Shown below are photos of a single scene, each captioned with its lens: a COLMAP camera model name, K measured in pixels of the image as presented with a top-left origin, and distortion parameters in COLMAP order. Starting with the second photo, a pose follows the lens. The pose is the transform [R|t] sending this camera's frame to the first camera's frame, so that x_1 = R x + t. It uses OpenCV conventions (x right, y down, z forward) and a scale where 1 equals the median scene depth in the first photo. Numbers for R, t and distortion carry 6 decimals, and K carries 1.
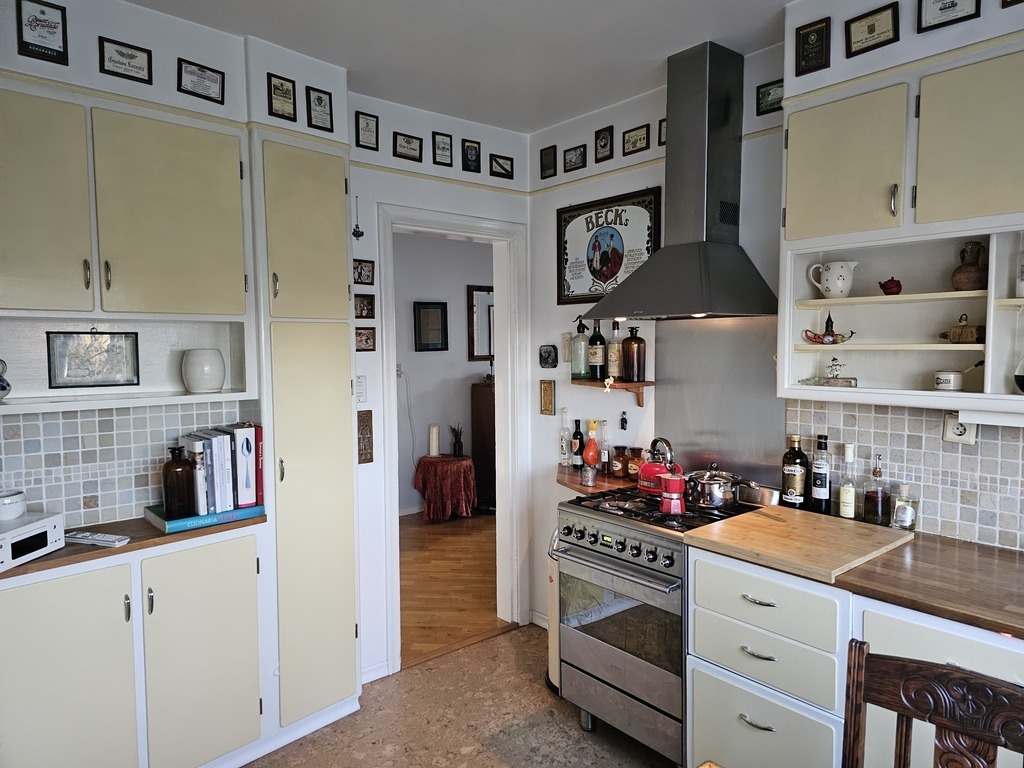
lens RADIAL K [[688.8, 0, 512.0], [0, 688.8, 384.0], [0, 0, 1]] dist [0.042271, -0.038773]
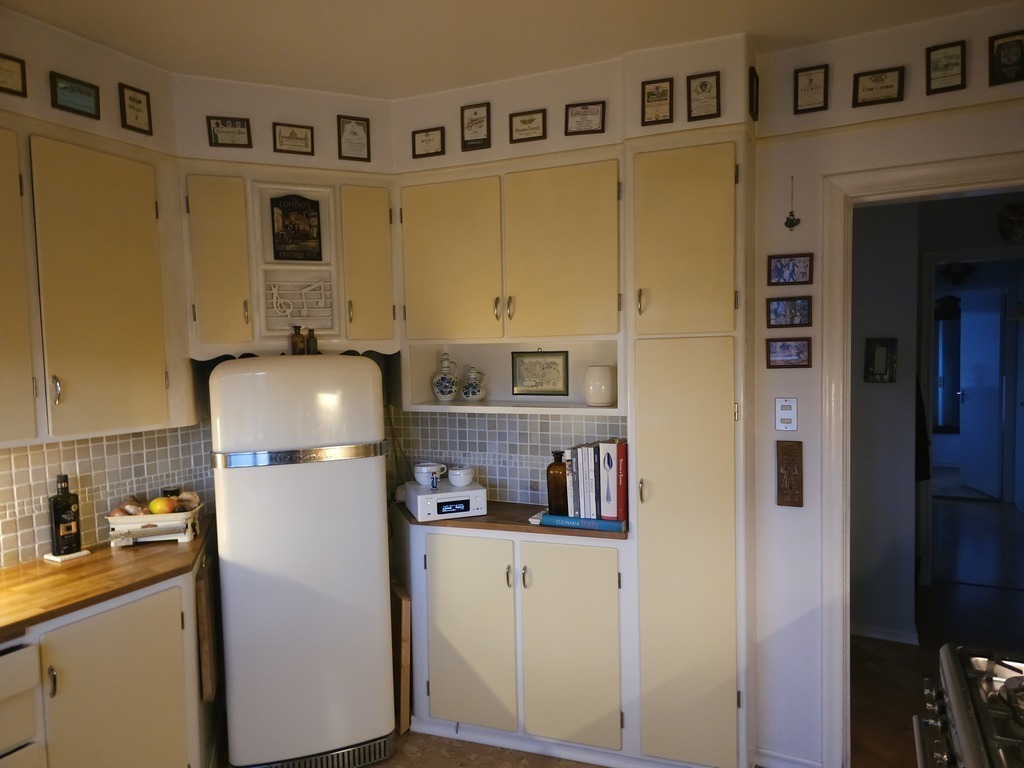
lens RADIAL K [[688.8, 0, 512.0], [0, 688.8, 384.0], [0, 0, 1]] dist [0.042271, -0.038773]
pose [[0.374491, 0.048094, -0.925983, 0.499679], [-0.036857, 0.998637, 0.036962, -0.056081], [0.926498, 0.020287, 0.375753, 0.475489]]
